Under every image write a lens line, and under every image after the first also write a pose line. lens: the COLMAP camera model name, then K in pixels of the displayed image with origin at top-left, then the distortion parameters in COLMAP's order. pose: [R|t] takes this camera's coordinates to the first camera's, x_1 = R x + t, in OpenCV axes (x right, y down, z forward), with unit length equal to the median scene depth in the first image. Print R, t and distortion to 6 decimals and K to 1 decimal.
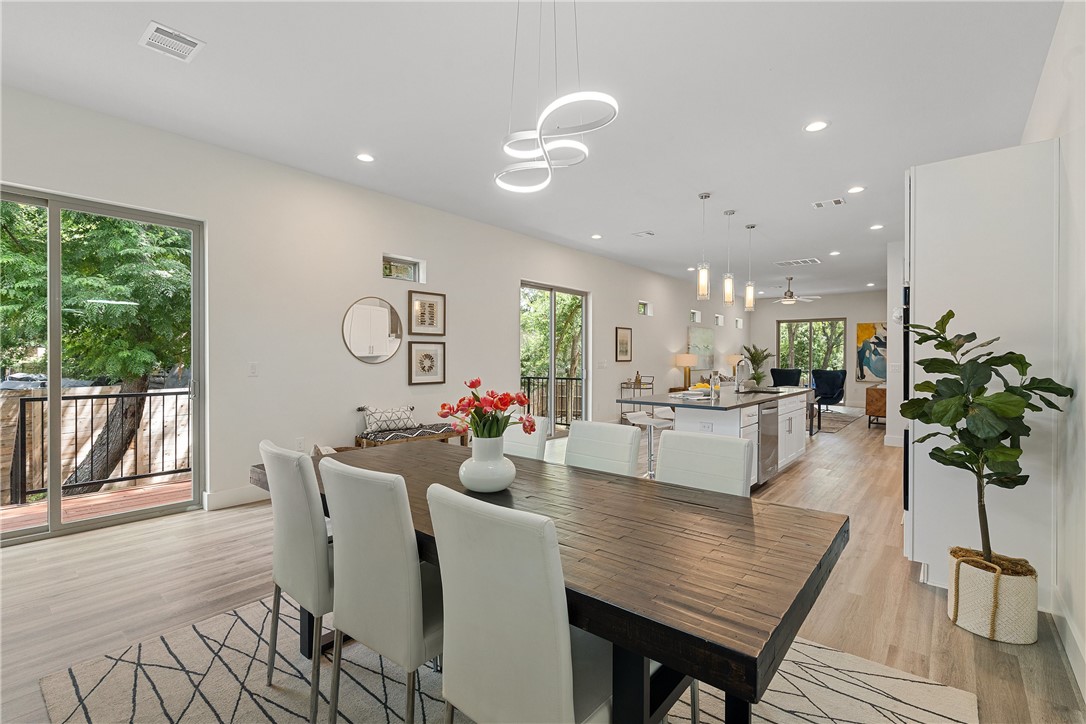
lens RADIAL K [[500.5, 0, 543.2], [0, 500.5, 355.0], [0, 0, 1]] dist [-0.000173, -0.000367]
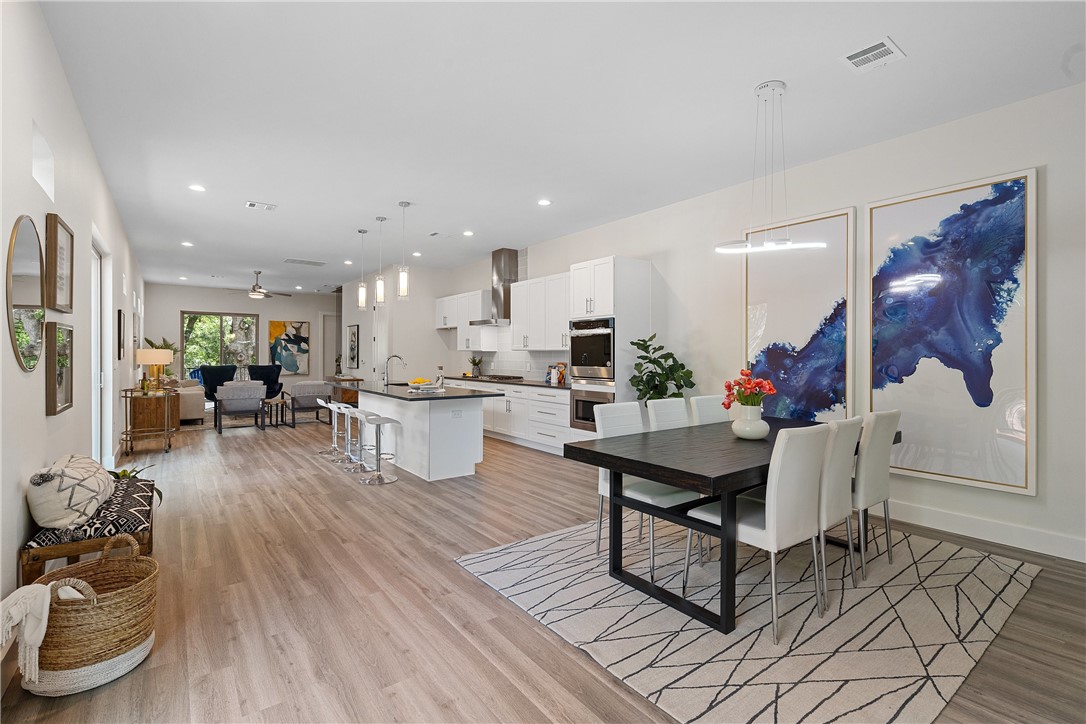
lens RADIAL K [[488.5, 0, 556.1], [0, 488.5, 350.7], [0, 0, 1]] dist [-0.002566, 0.000173]
pose [[0.216453, -0.000885, 0.976293, -0.312923], [-0.000910, 0.999999, 0.001108, -0.002012], [-0.976293, -0.001128, 0.216452, 0.224241]]
